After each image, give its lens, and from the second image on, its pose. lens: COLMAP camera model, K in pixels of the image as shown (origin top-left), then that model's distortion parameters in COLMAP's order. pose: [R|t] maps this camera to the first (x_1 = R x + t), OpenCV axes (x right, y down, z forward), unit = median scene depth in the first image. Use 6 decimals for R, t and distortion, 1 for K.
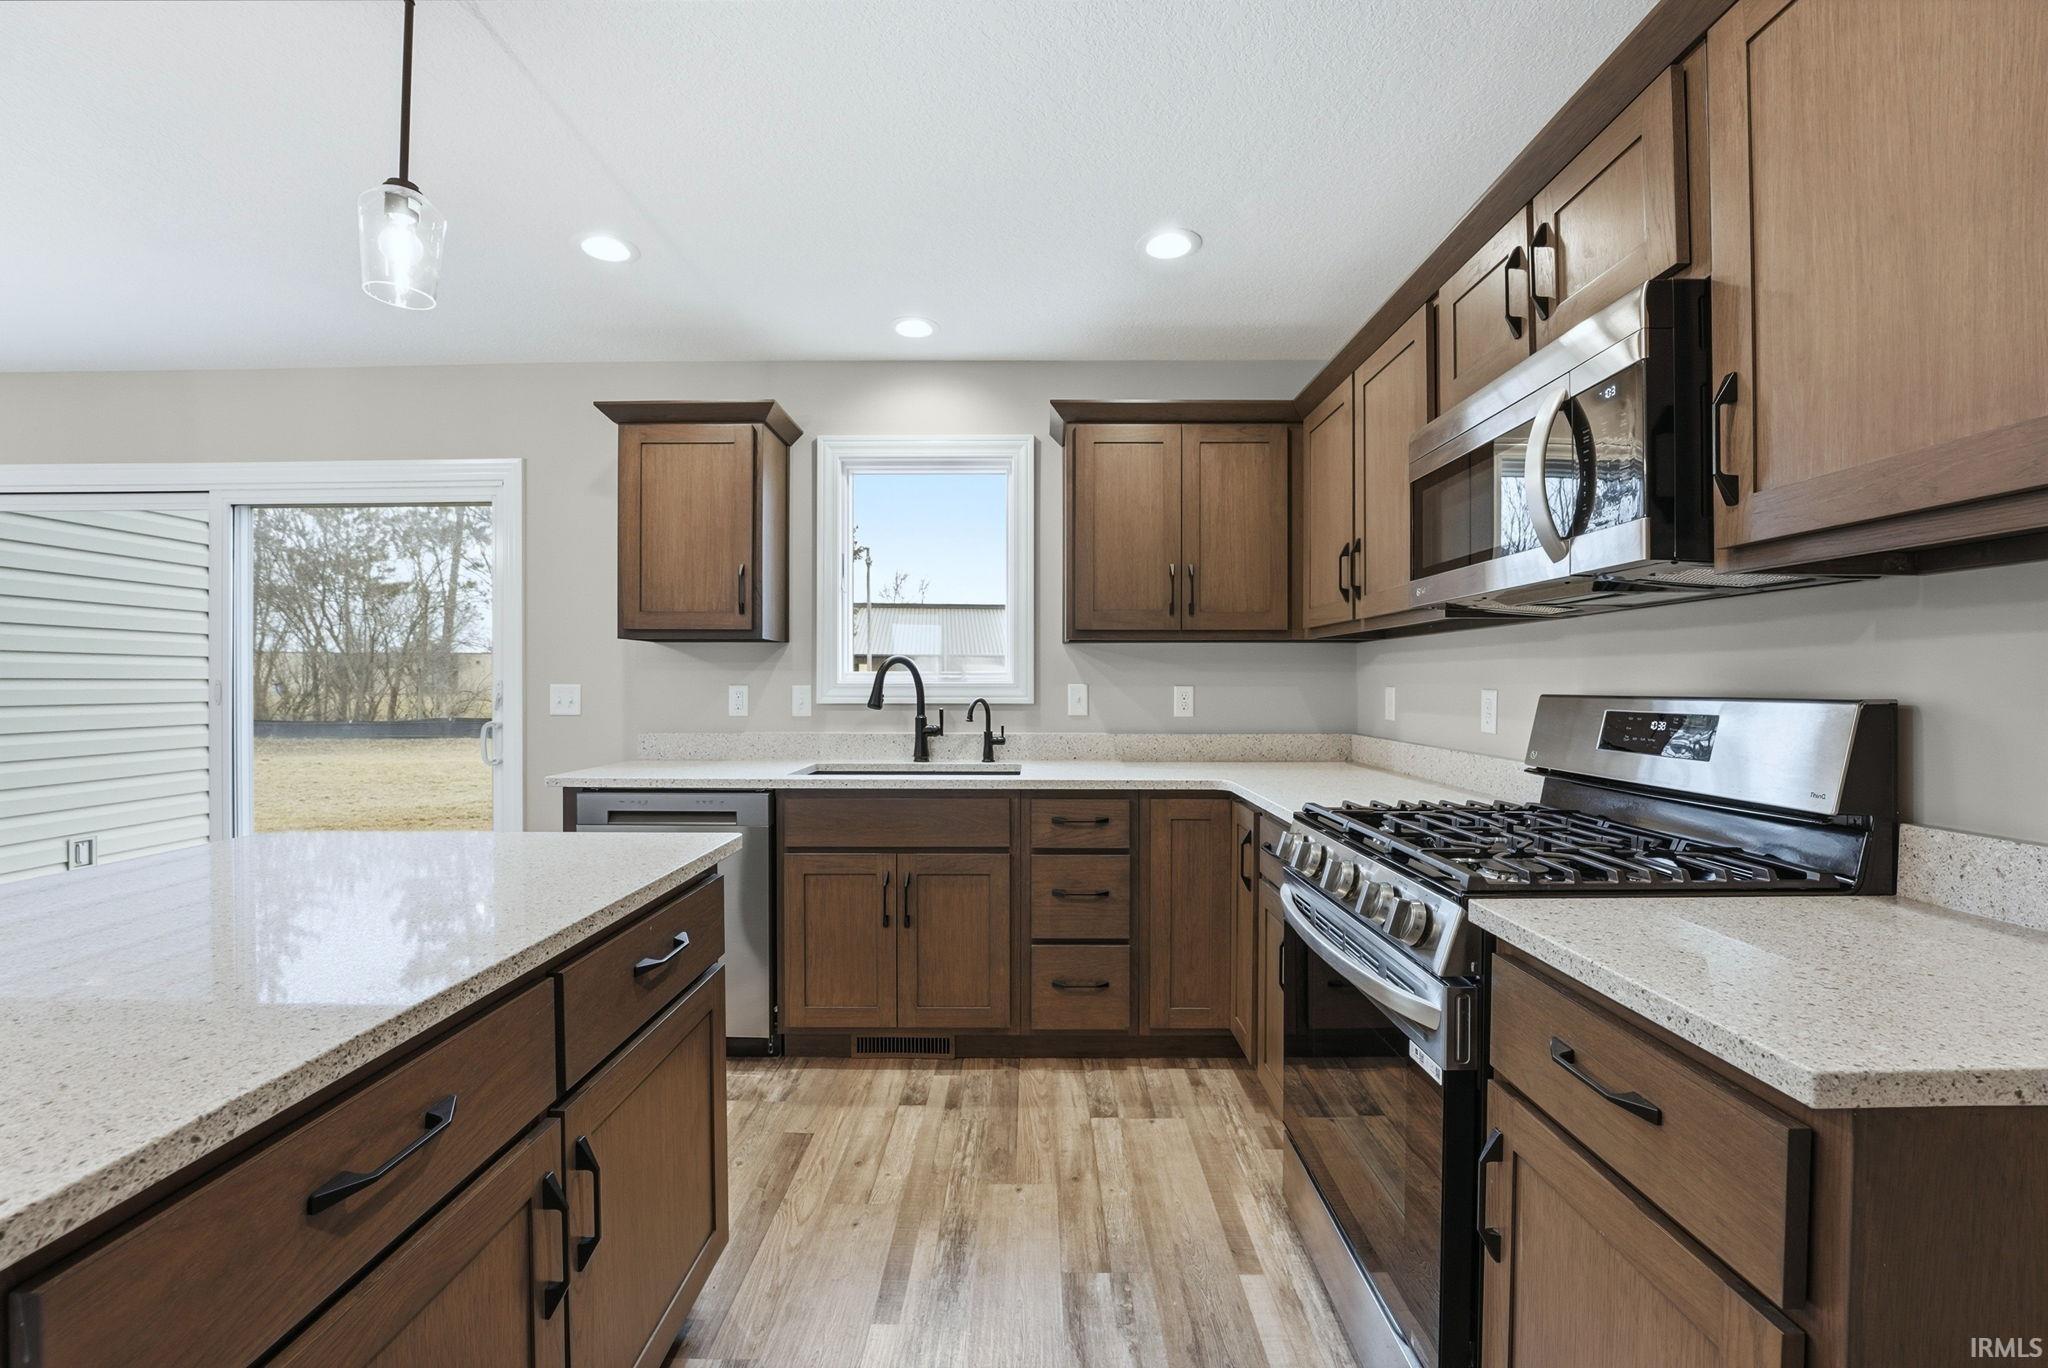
lens RADIAL K [[837.8, 0, 1031.6], [0, 837.8, 687.1], [0, 0, 1]] dist [-0.026041, 0.000018]
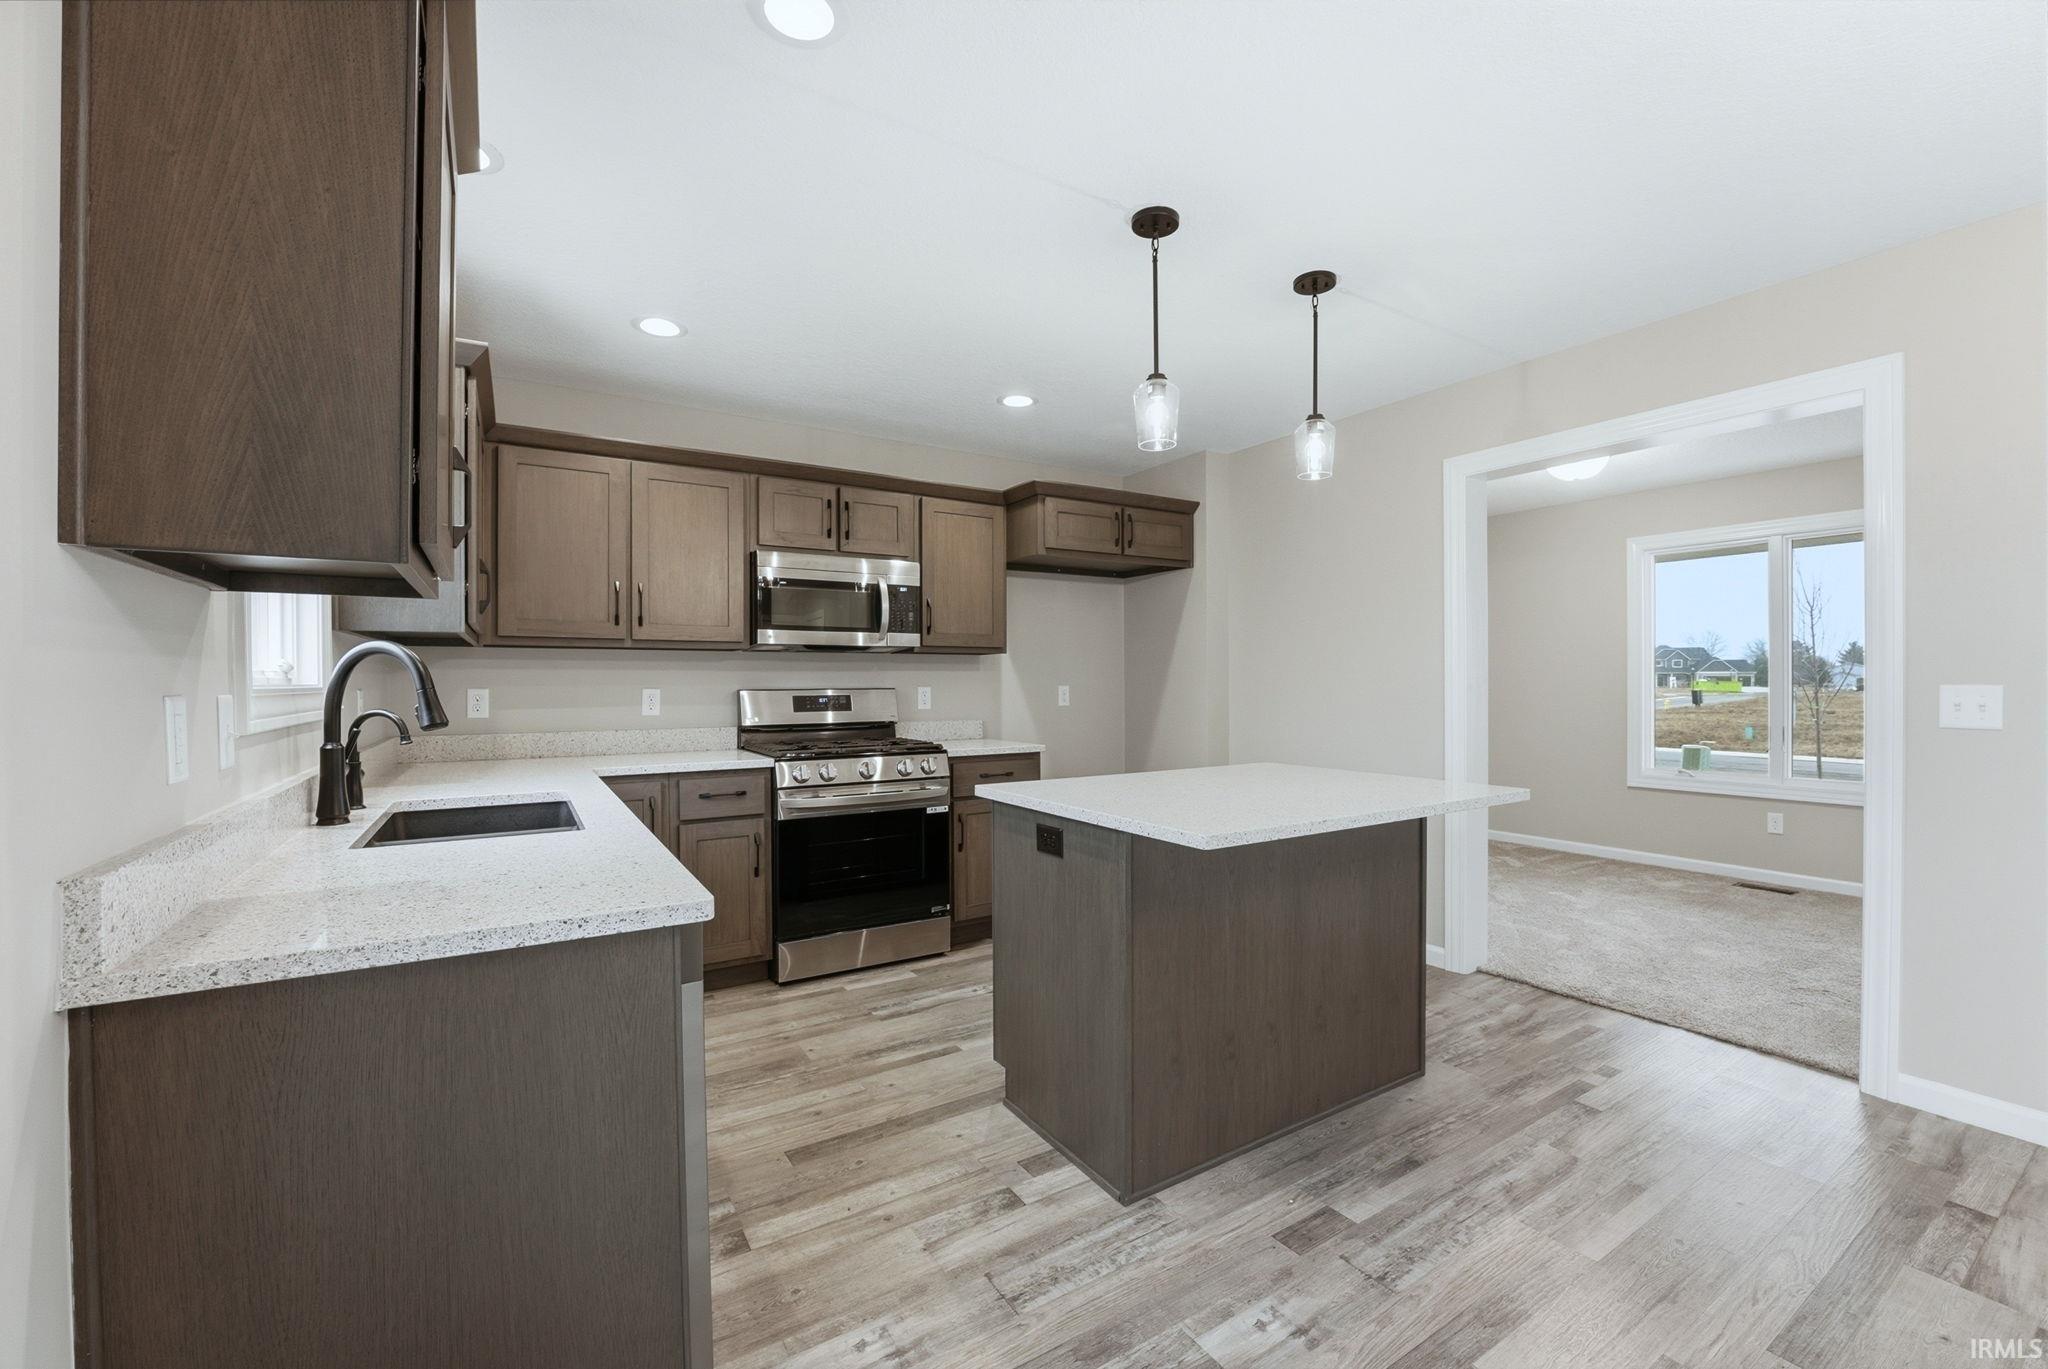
lens RADIAL K [[837.8, 0, 1031.6], [0, 837.8, 687.6], [0, 0, 1]] dist [-0.026041, 0.000018]
pose [[-0.538952, -0.004608, 0.842324, -0.951750], [0.008498, 0.999904, 0.010907, -0.008030], [-0.842293, 0.013037, -0.538862, 0.985190]]
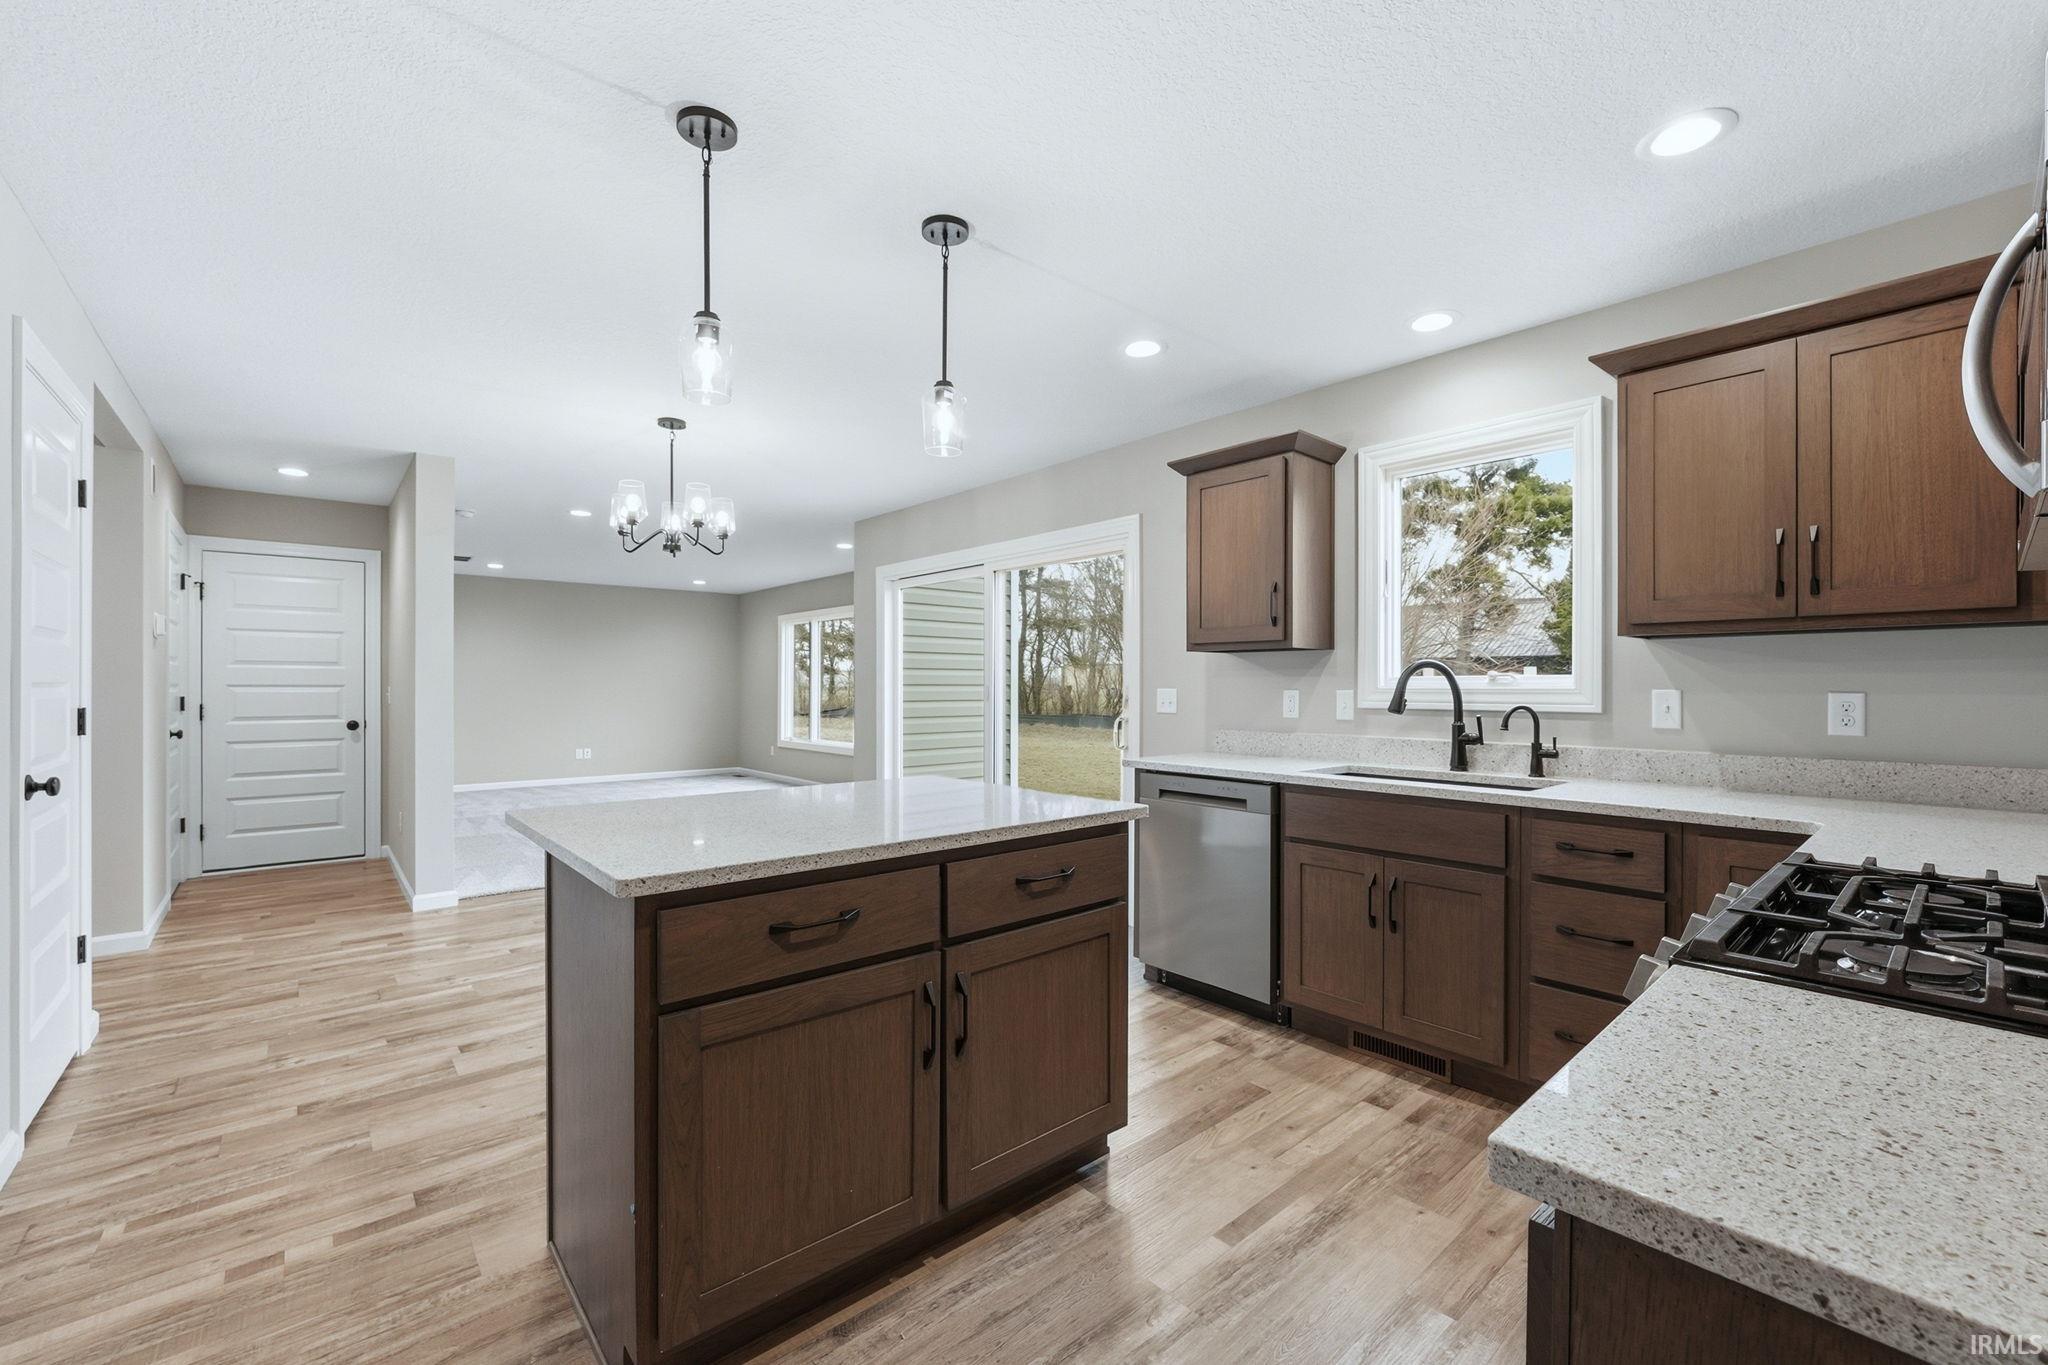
lens RADIAL K [[839.4, 0, 1030.9], [0, 839.4, 687.7], [0, 0, 1]] dist [-0.014718, 0.003106]
pose [[0.662516, 0.001151, -0.749047, 0.281598], [-0.005176, 0.999982, -0.003041, 0.000160], [0.749030, 0.005892, 0.662510, 0.009515]]
